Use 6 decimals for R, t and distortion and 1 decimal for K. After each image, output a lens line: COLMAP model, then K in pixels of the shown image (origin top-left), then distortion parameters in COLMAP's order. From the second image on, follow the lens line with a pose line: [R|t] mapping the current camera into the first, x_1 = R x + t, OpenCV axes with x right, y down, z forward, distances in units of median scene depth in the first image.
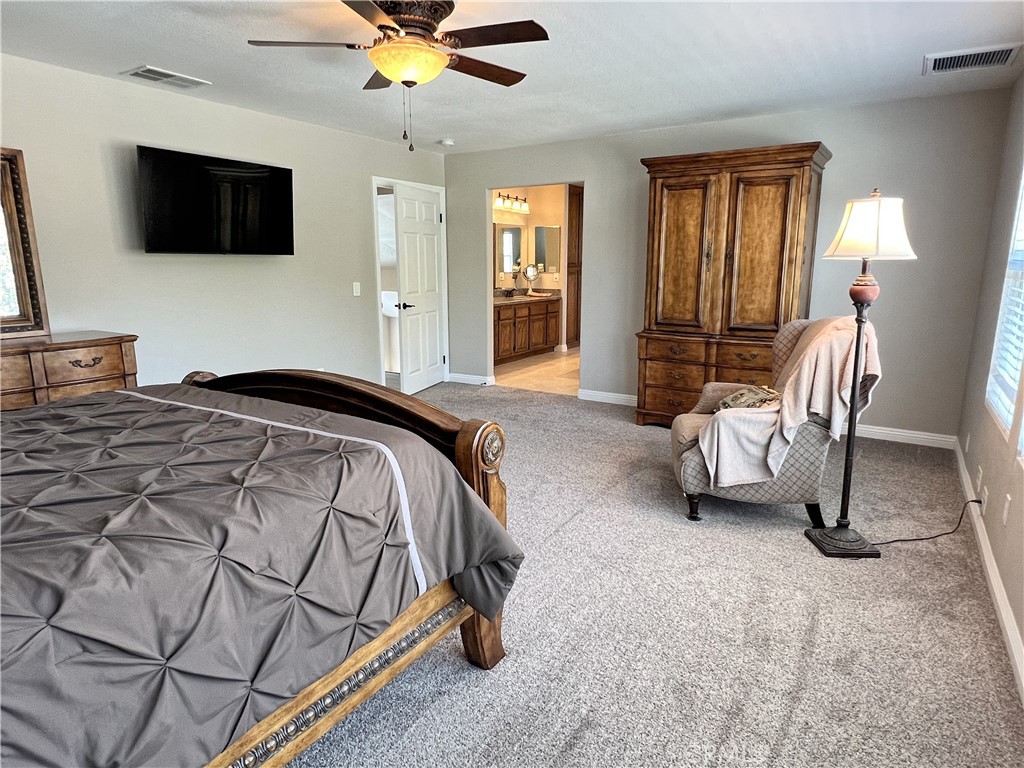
lens RADIAL K [[582.8, 0, 511.3], [0, 582.8, 382.0], [0, 0, 1]] dist [0.000537, 0.000009]
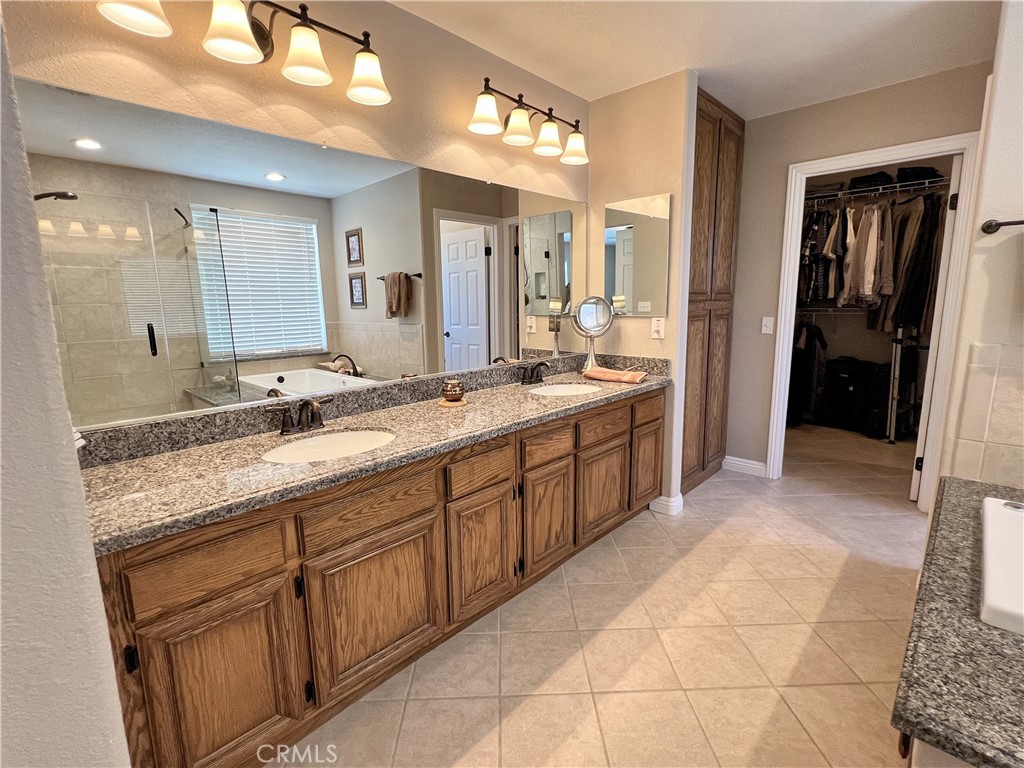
lens RADIAL K [[488.9, 0, 513.9], [0, 488.9, 382.0], [0, 0, 1]] dist [-0.002124, -0.000083]
pose [[0.982812, 0.017320, -0.183795, 0.043388], [-0.022649, 0.999381, -0.026934, -0.134186], [0.183214, 0.030634, 0.982596, 0.667819]]
